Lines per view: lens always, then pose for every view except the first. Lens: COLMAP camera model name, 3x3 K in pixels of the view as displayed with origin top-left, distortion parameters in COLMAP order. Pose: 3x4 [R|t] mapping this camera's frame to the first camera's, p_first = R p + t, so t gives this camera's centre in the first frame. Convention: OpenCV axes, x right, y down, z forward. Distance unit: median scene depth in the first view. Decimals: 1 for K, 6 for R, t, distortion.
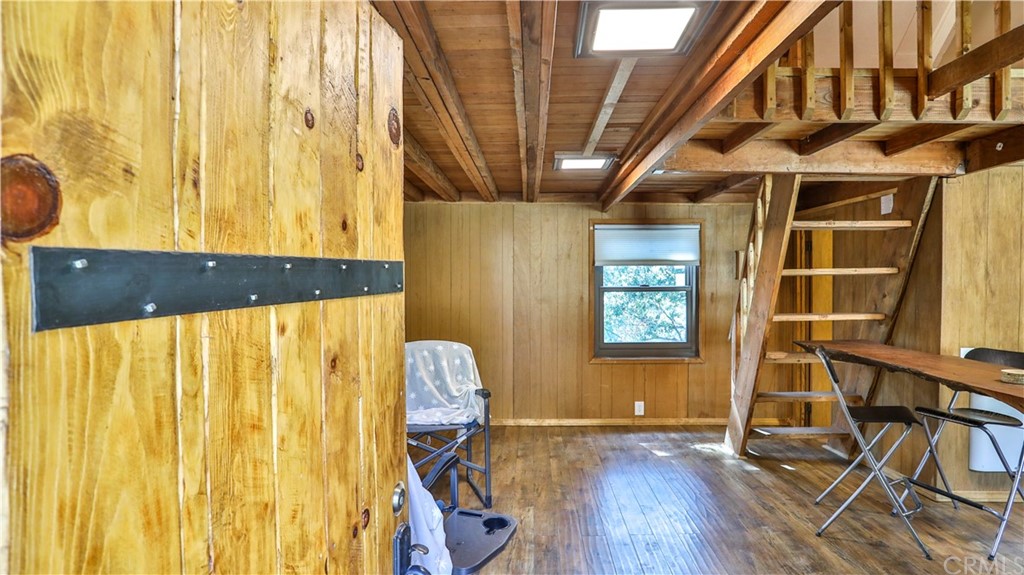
lens RADIAL K [[538.0, 0, 512.0], [0, 538.0, 287.5], [0, 0, 1]] dist [-0.086353, 0.035034]
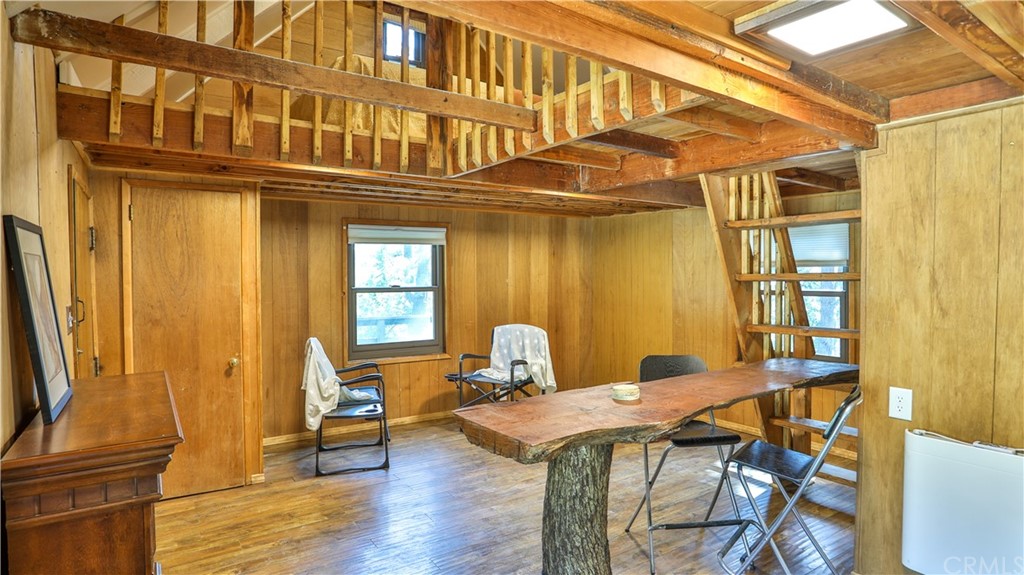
lens RADIAL K [[548.6, 0, 525.9], [0, 548.6, 286.8], [0, 0, 1]] dist [-0.085319, 0.040906]
pose [[0.601245, 0.019495, -0.798827, 1.013556], [-0.013016, 0.999809, 0.014604, -0.021164], [0.798959, 0.001617, 0.601384, 0.140807]]
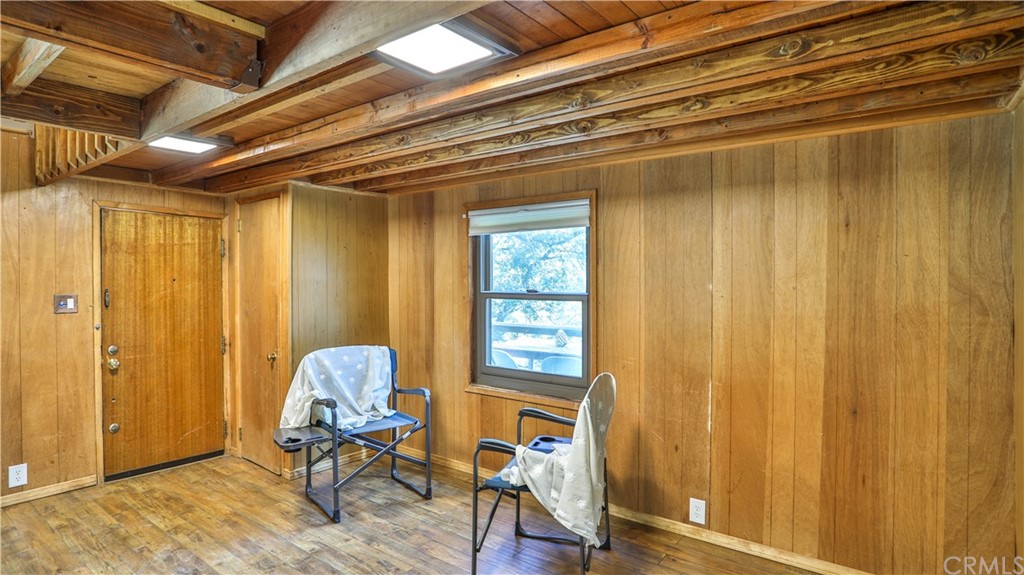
lens RADIAL K [[529.0, 0, 514.8], [0, 529.0, 281.4], [0, 0, 1]] dist [-0.081663, 0.035676]
pose [[-0.564481, 0.007564, -0.825412, 0.463552], [-0.013684, 0.999735, 0.018520, -0.033623], [0.825333, 0.021749, -0.564227, 1.299436]]
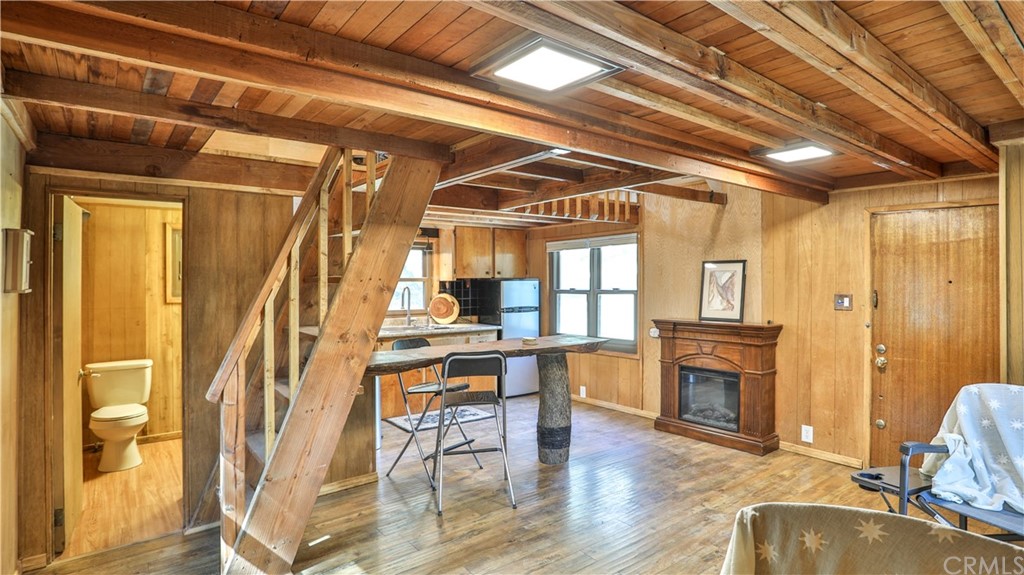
lens RADIAL K [[529.0, 0, 514.8], [0, 529.0, 281.4], [0, 0, 1]] dist [-0.081663, 0.035676]
pose [[-0.643872, 0.004585, 0.765120, -0.232835], [0.017385, 0.999812, 0.008638, -0.029475], [-0.764936, 0.018864, -0.643830, 1.330486]]
